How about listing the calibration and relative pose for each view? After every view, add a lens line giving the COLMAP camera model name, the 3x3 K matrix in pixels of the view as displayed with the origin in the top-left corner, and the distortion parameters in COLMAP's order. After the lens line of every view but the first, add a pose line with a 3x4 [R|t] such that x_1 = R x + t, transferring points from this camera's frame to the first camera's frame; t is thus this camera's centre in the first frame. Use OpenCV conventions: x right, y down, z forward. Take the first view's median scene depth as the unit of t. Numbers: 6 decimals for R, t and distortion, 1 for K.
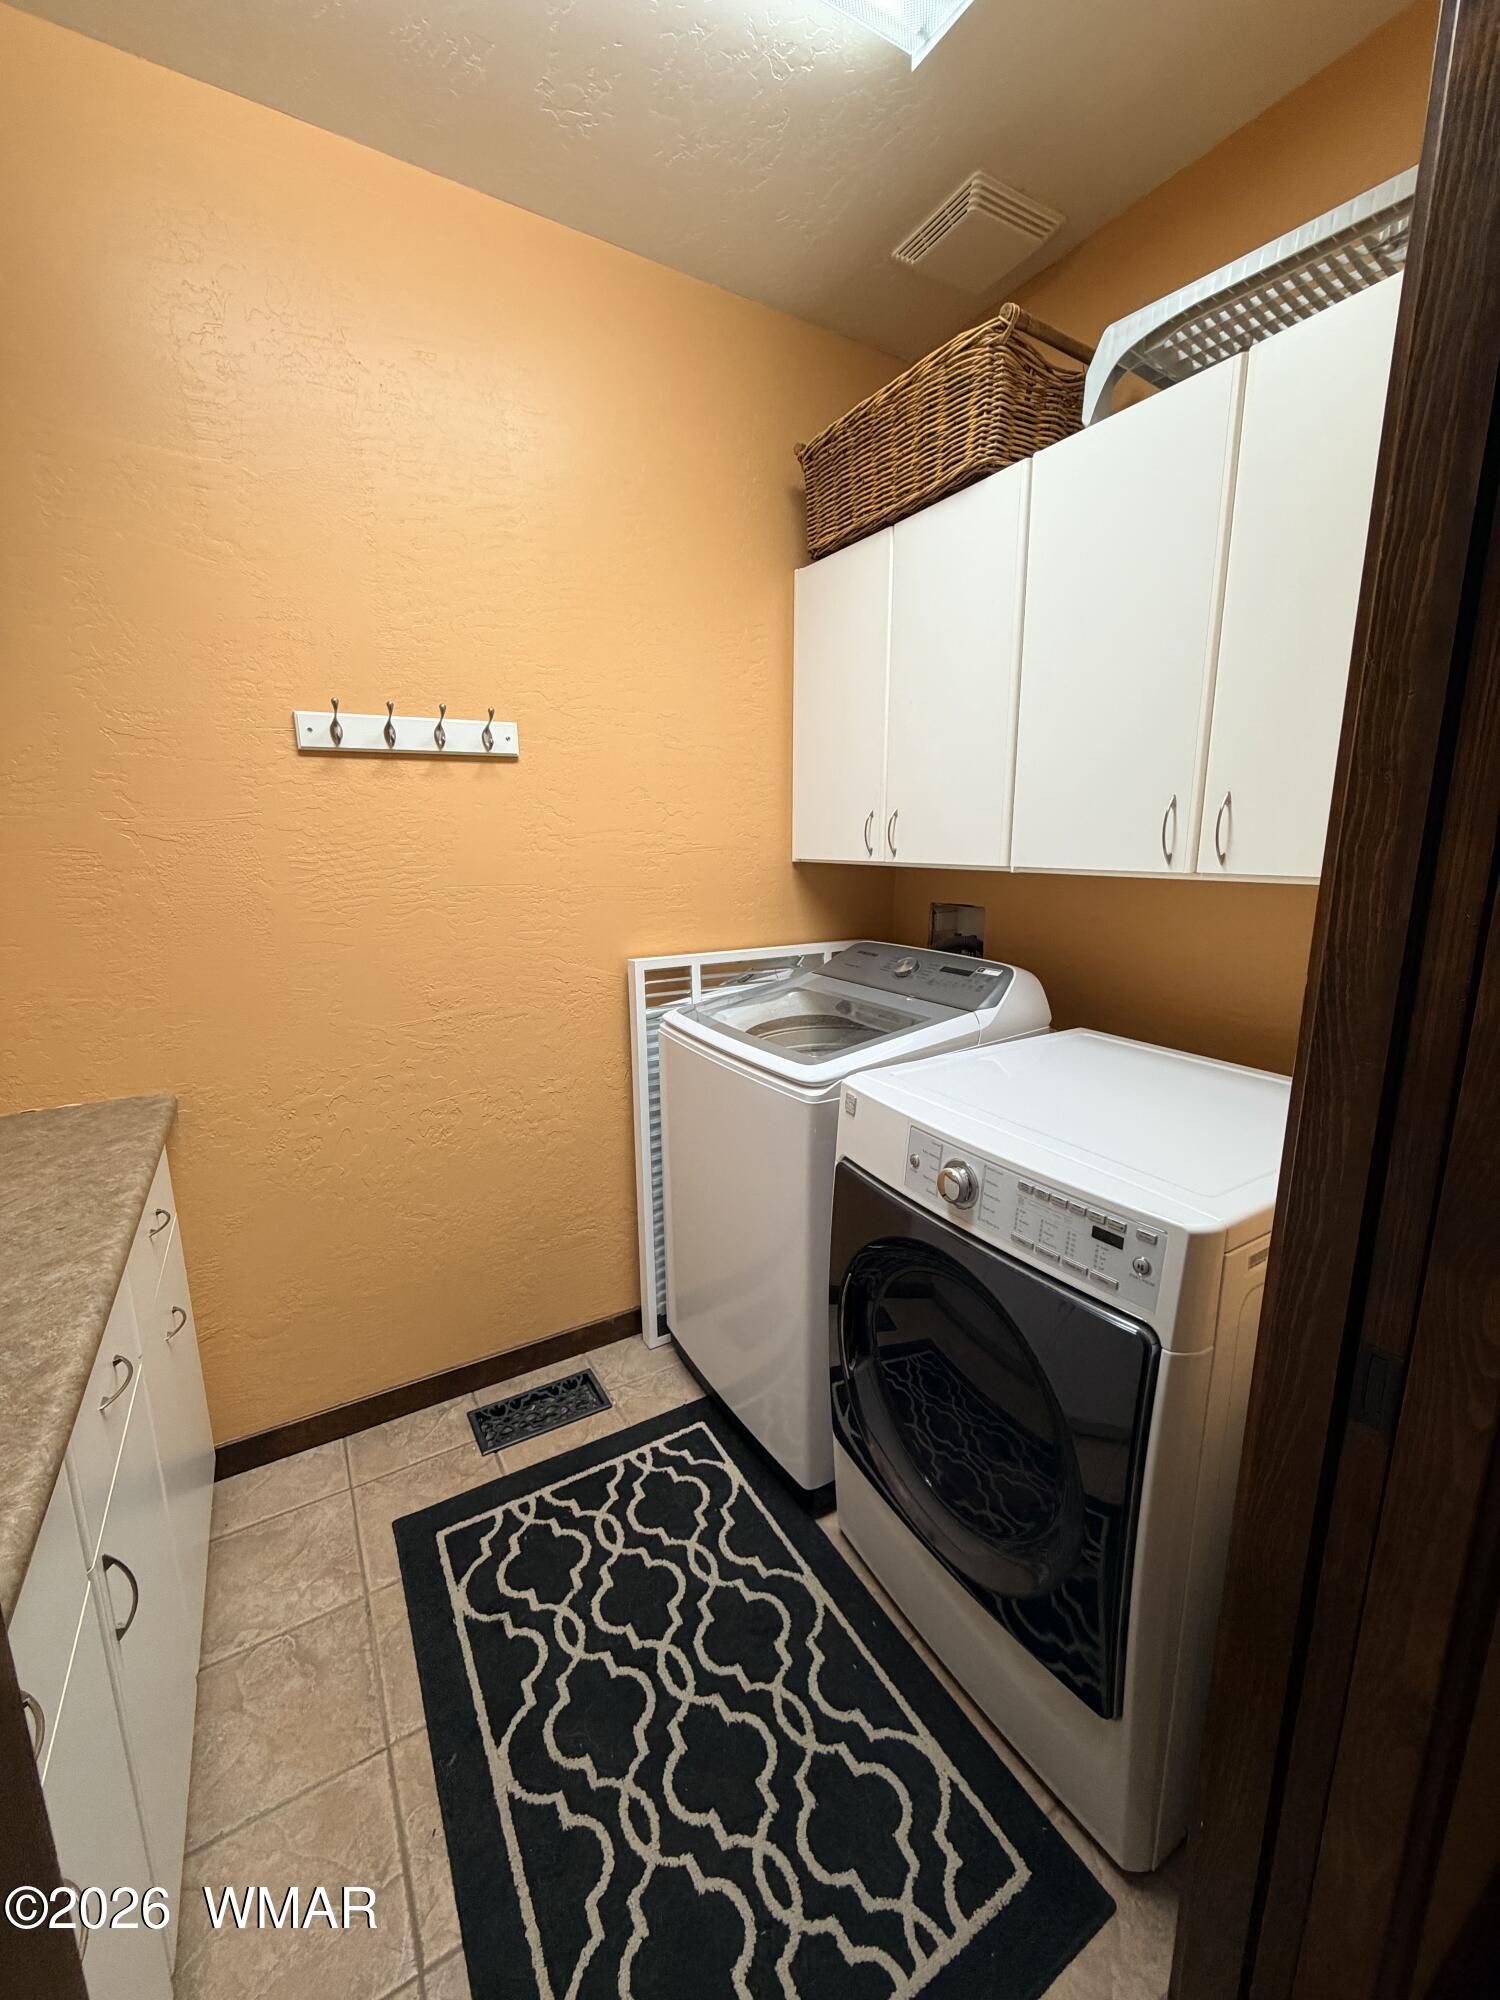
lens RADIAL K [[796.4, 0, 744.7], [0, 796.4, 1000.2], [0, 0, 1]] dist [0.000224, 0.000472]
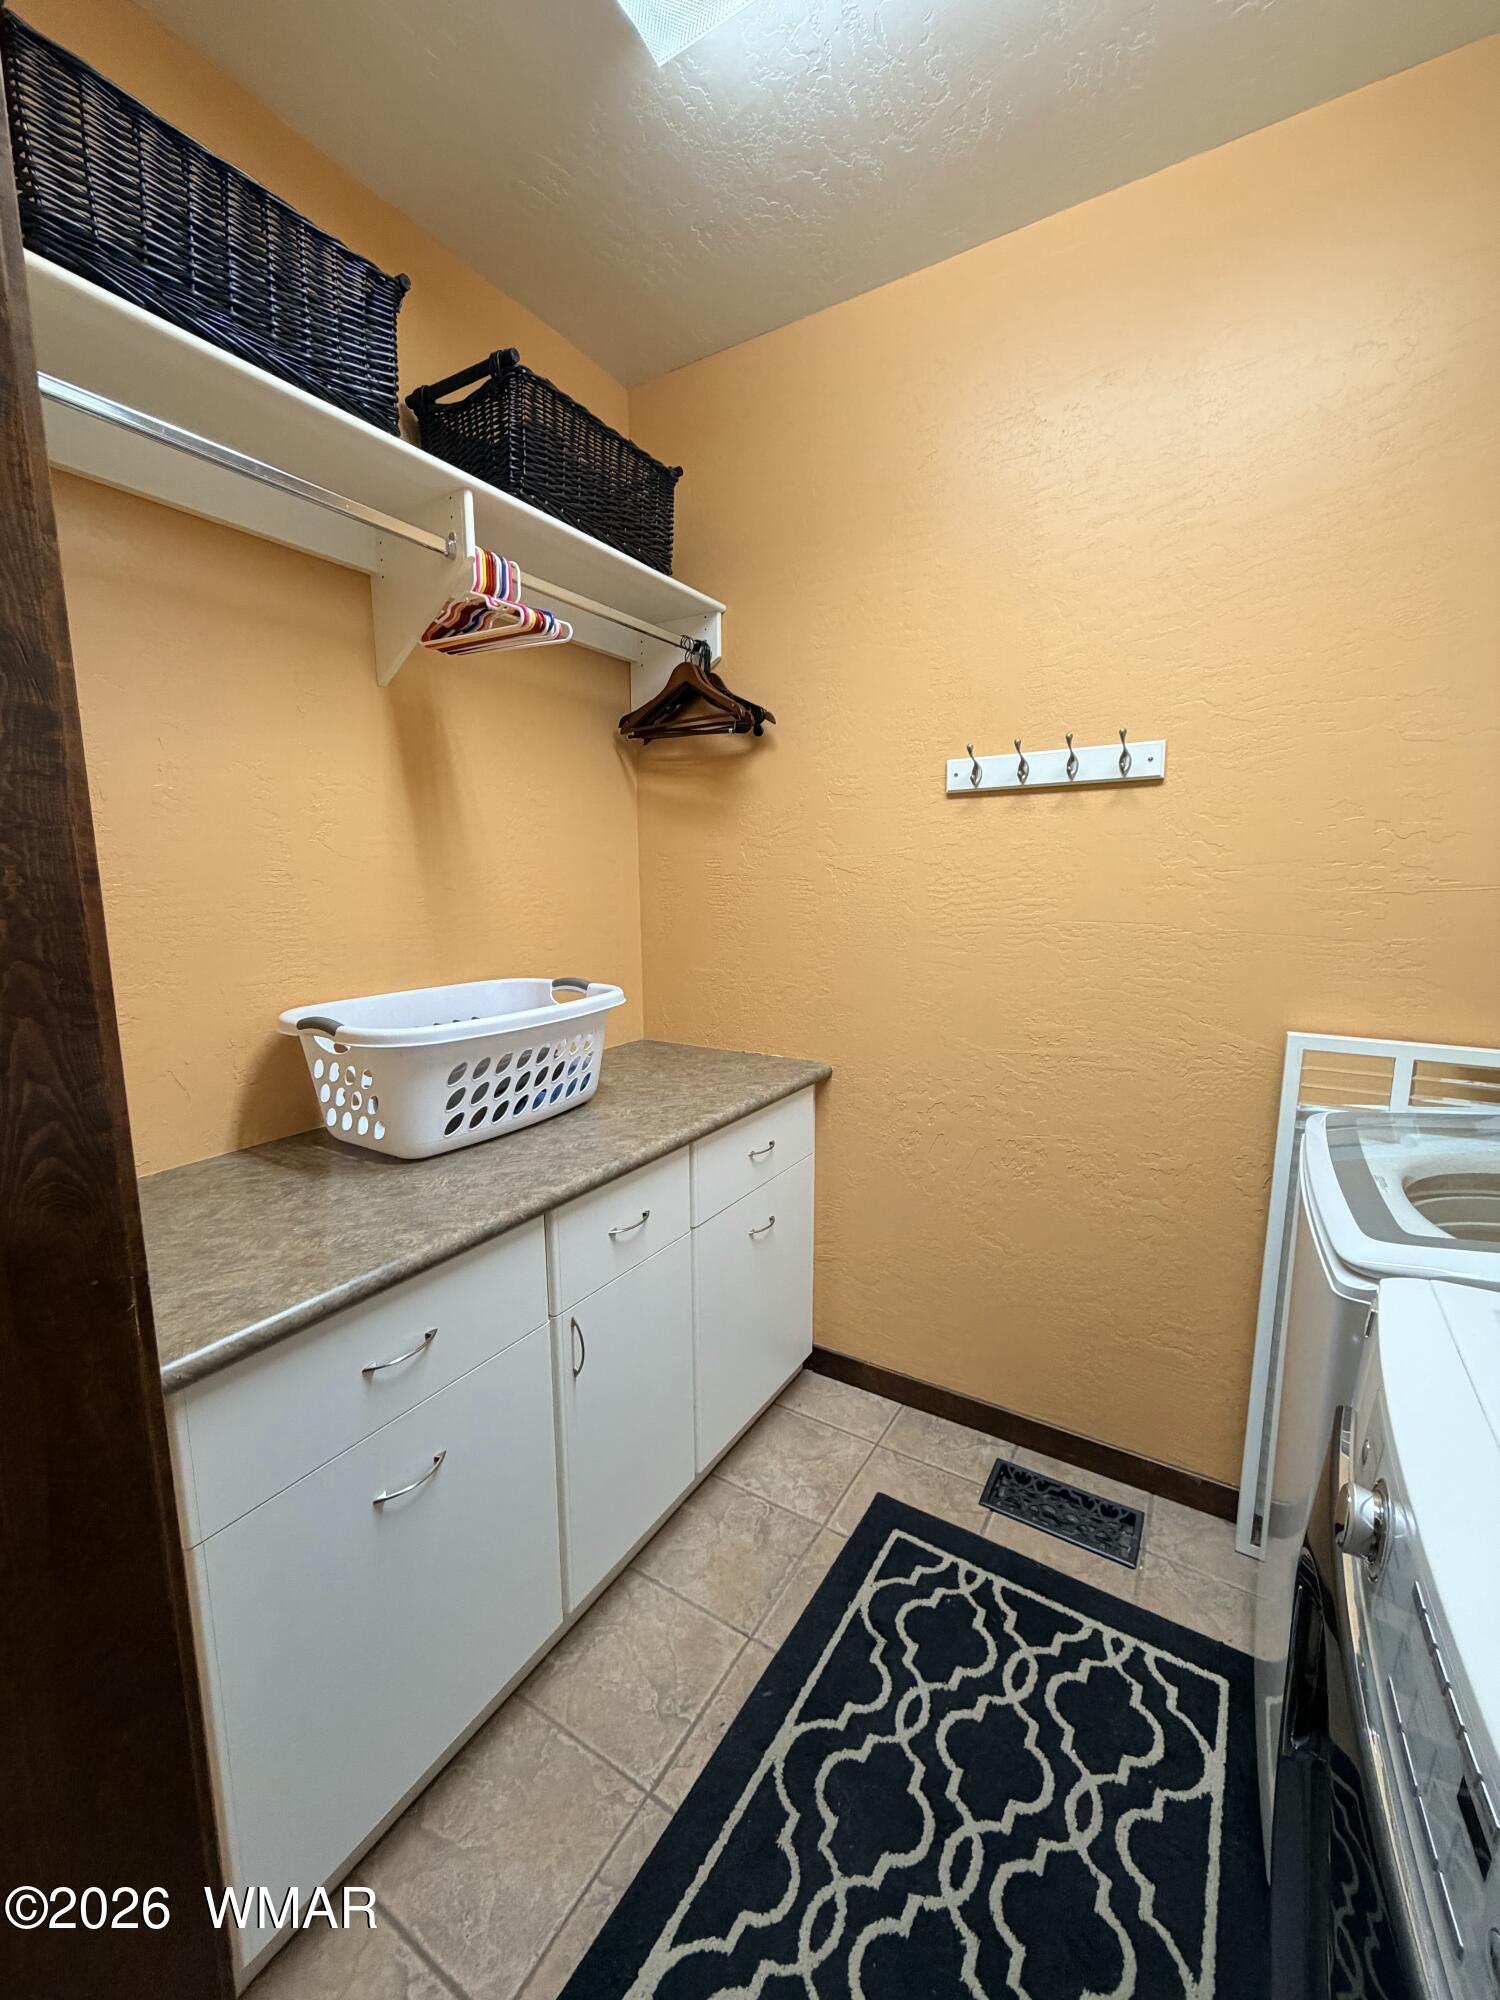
lens RADIAL K [[796.4, 0, 748.0], [0, 796.4, 999.2], [0, 0, 1]] dist [0.000224, 0.000472]
pose [[0.456739, 0.142941, -0.878042, 0.336155], [-0.179949, 0.981448, 0.066169, -0.047950], [0.871211, 0.127781, 0.473987, 0.240207]]
